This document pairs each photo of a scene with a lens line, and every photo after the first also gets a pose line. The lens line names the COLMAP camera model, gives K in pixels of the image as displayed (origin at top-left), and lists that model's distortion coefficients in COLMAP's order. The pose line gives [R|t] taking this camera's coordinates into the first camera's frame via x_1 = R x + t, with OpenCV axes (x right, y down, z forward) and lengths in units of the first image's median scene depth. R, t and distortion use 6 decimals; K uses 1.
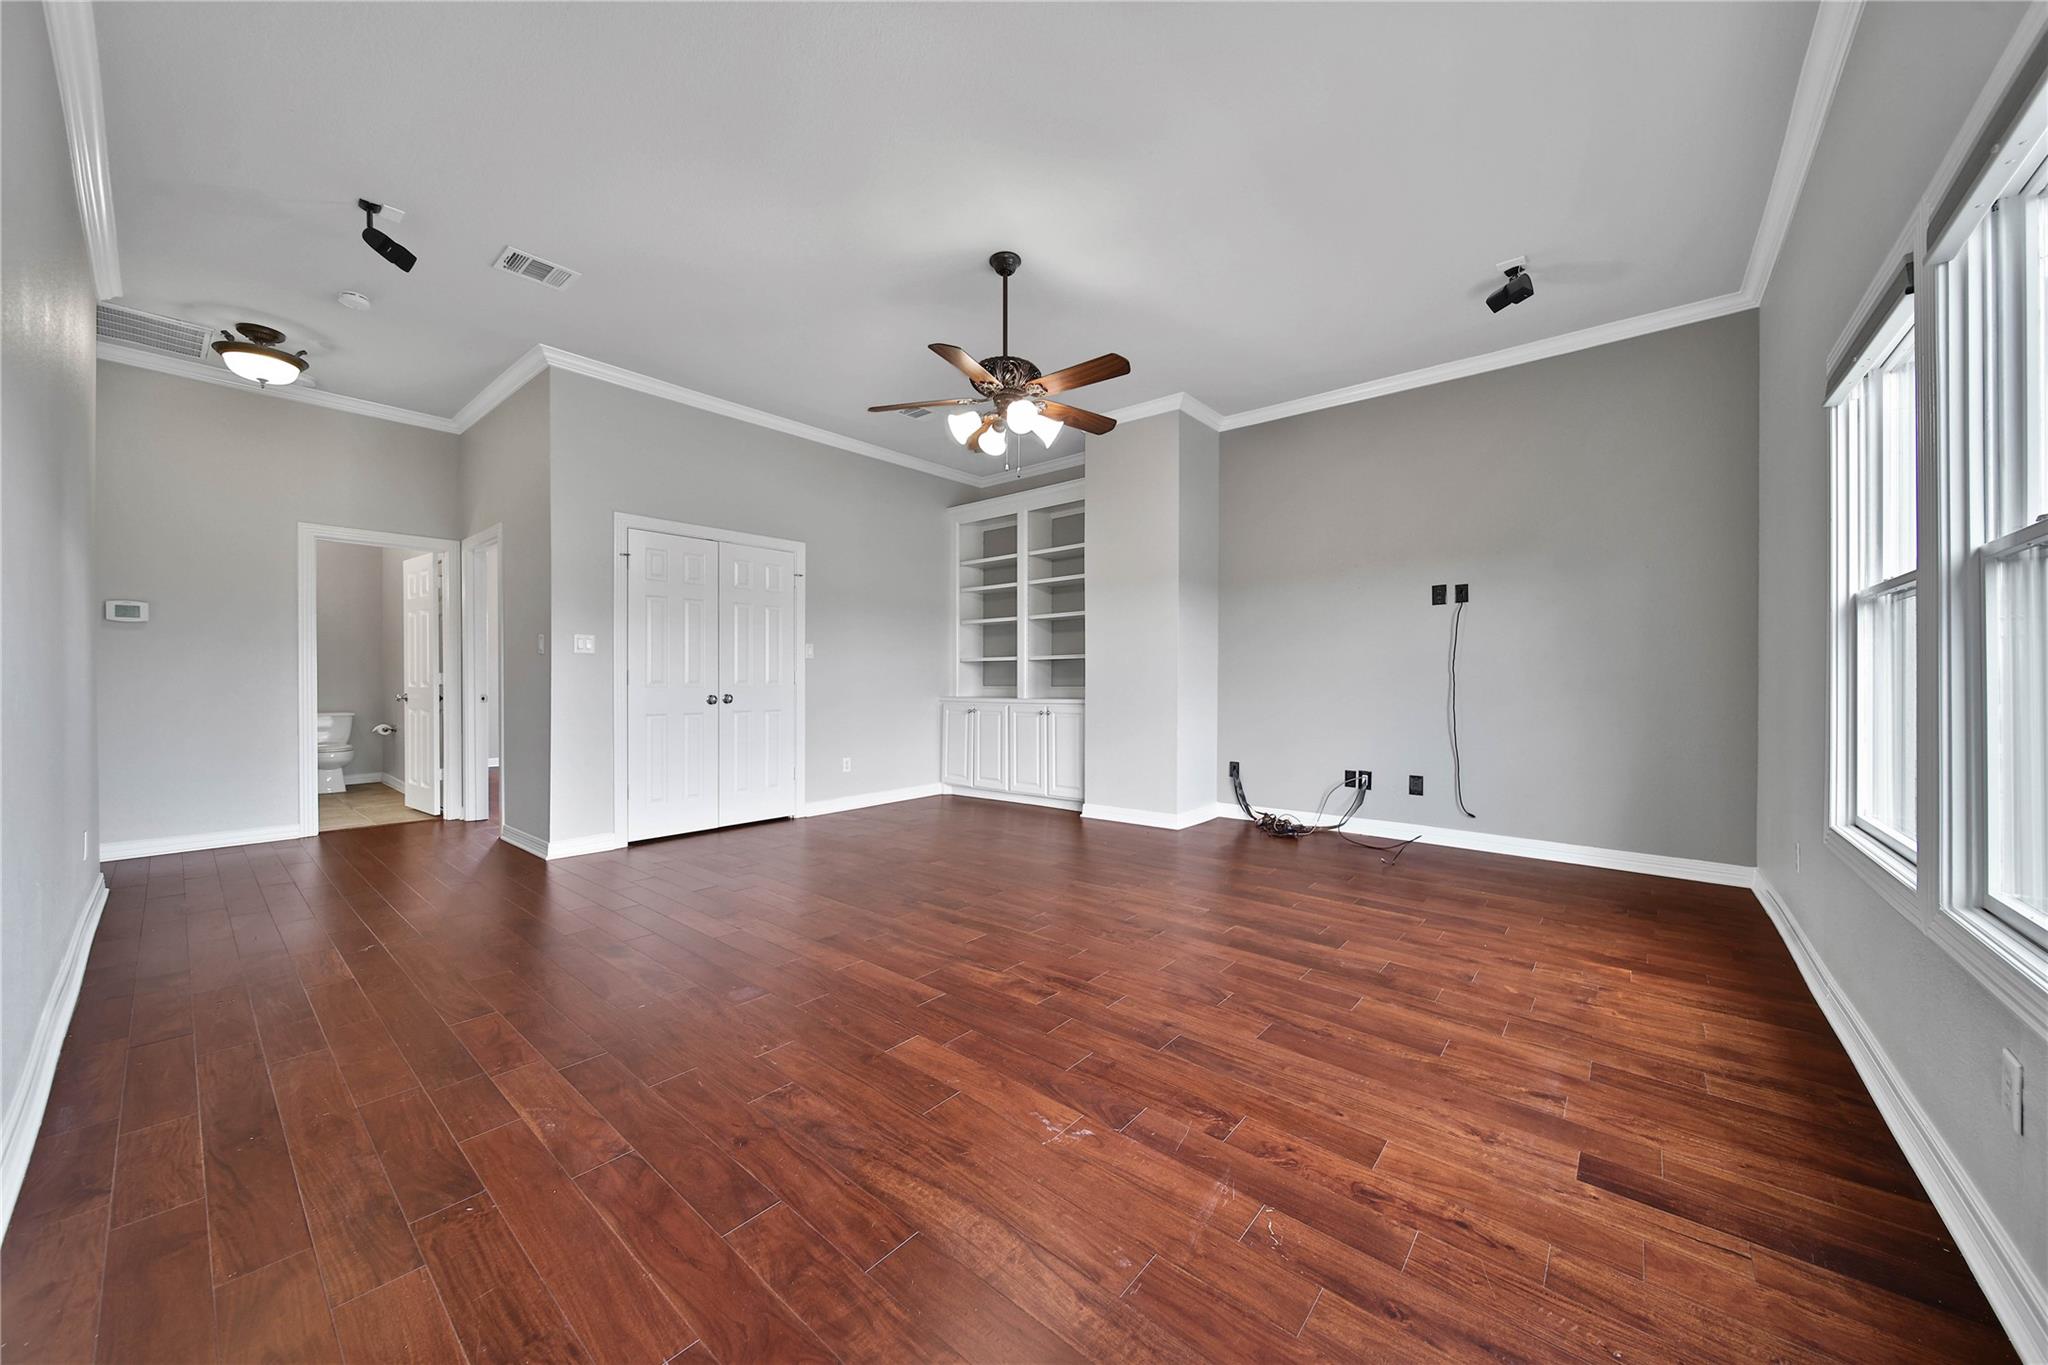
lens RADIAL K [[717.9, 0, 1016.8], [0, 717.9, 673.8], [0, 0, 1]] dist [0.000911, -0.000333]
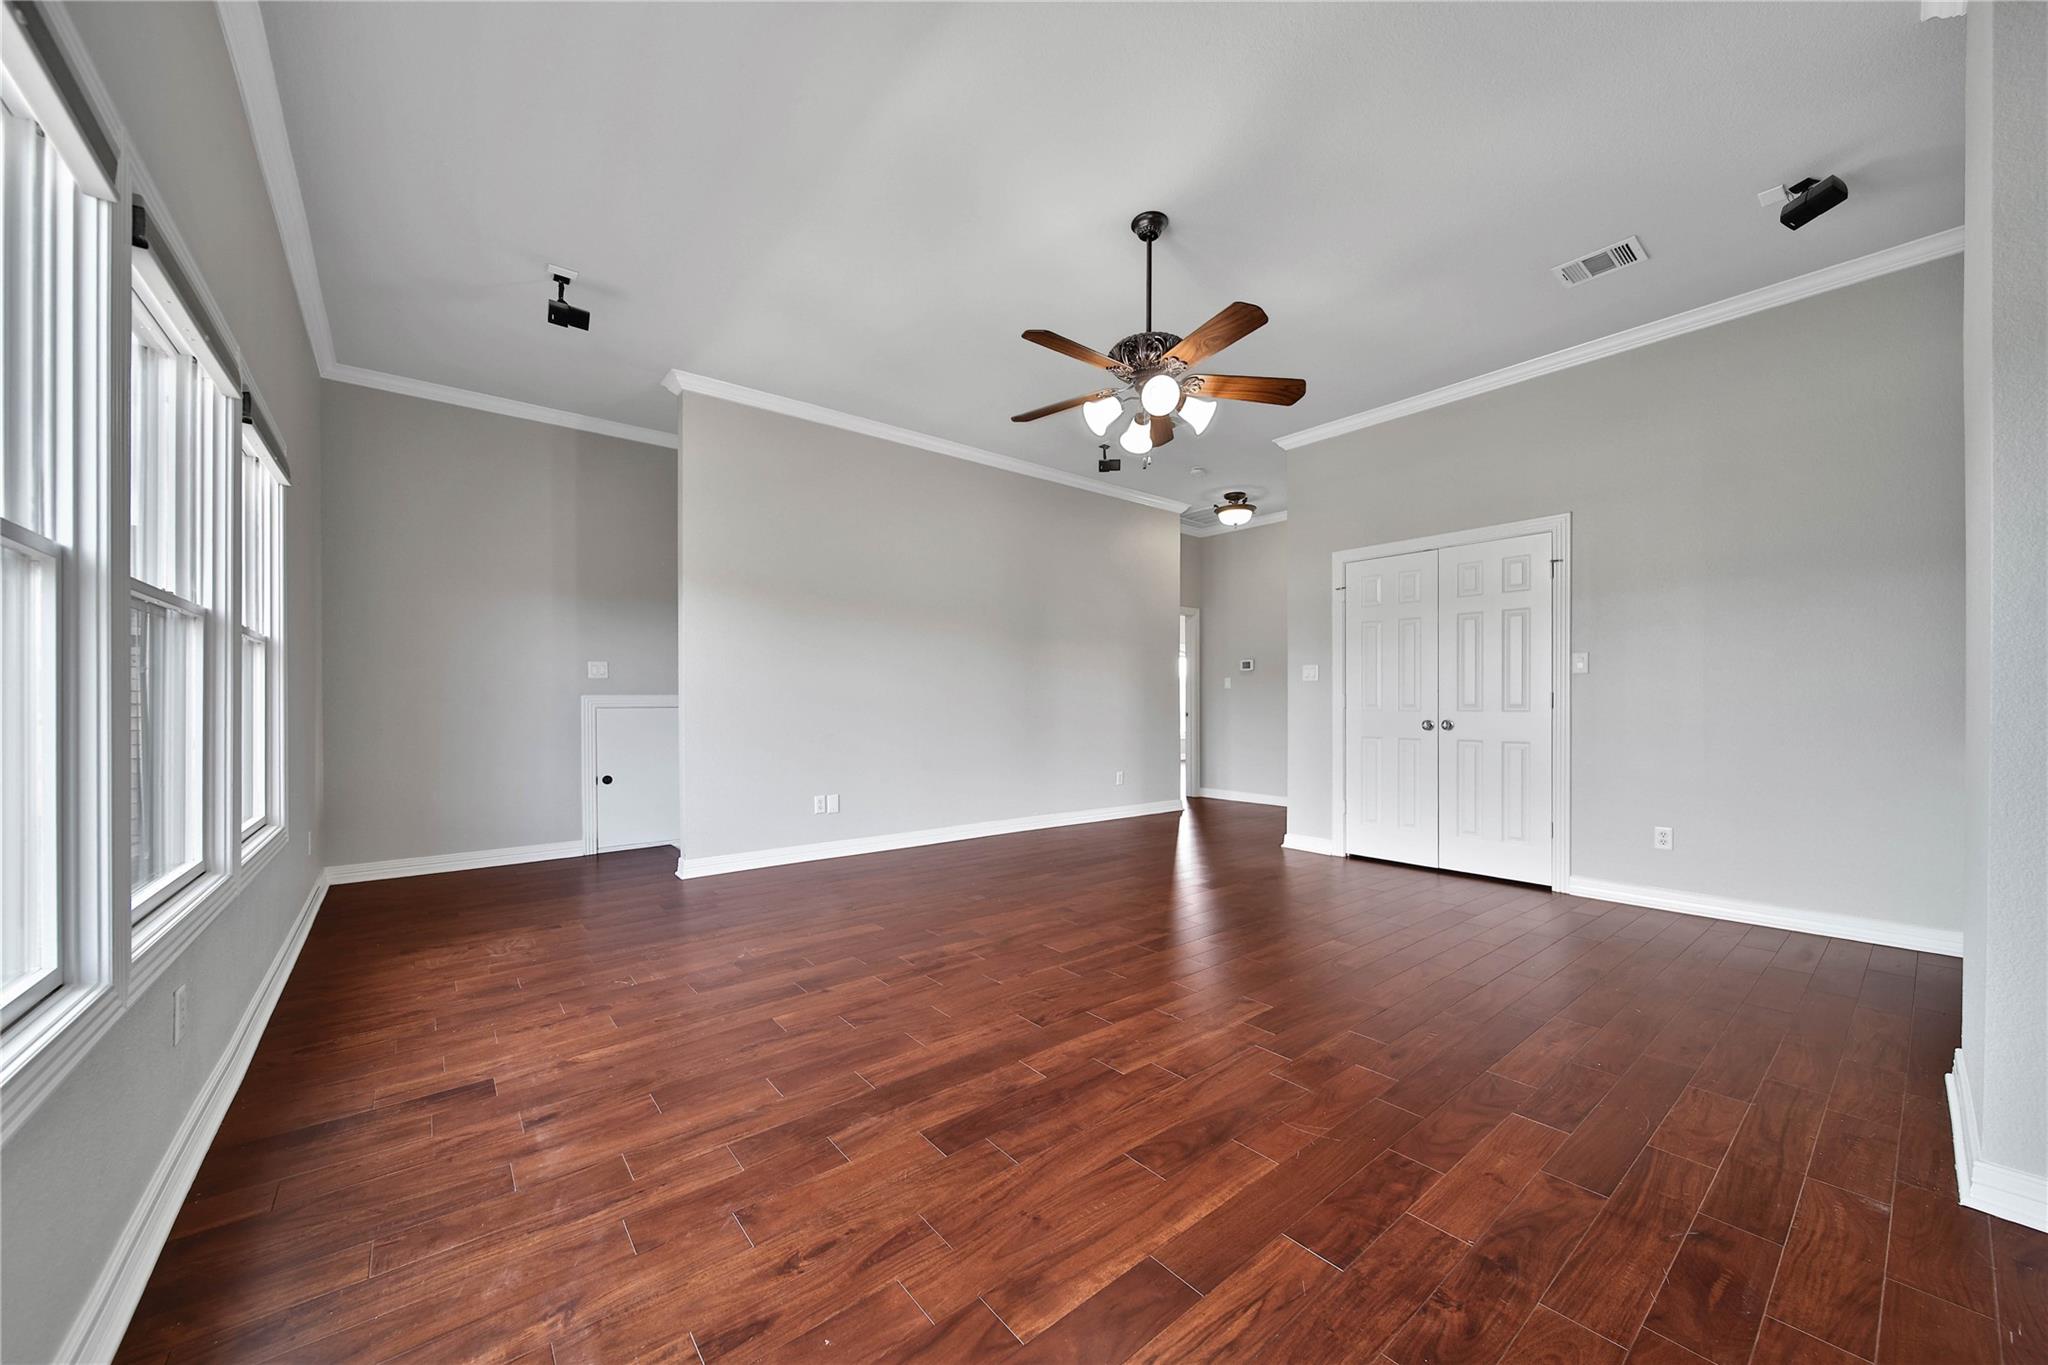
lens RADIAL K [[729.1, 0, 1018.0], [0, 729.1, 685.2], [0, 0, 1]] dist [0.000807, -0.001624]
pose [[-0.172477, -0.024731, -0.984703, 1.052694], [0.008817, 0.999606, -0.026650, 0.010600], [0.984974, -0.013278, -0.172191, 1.181390]]
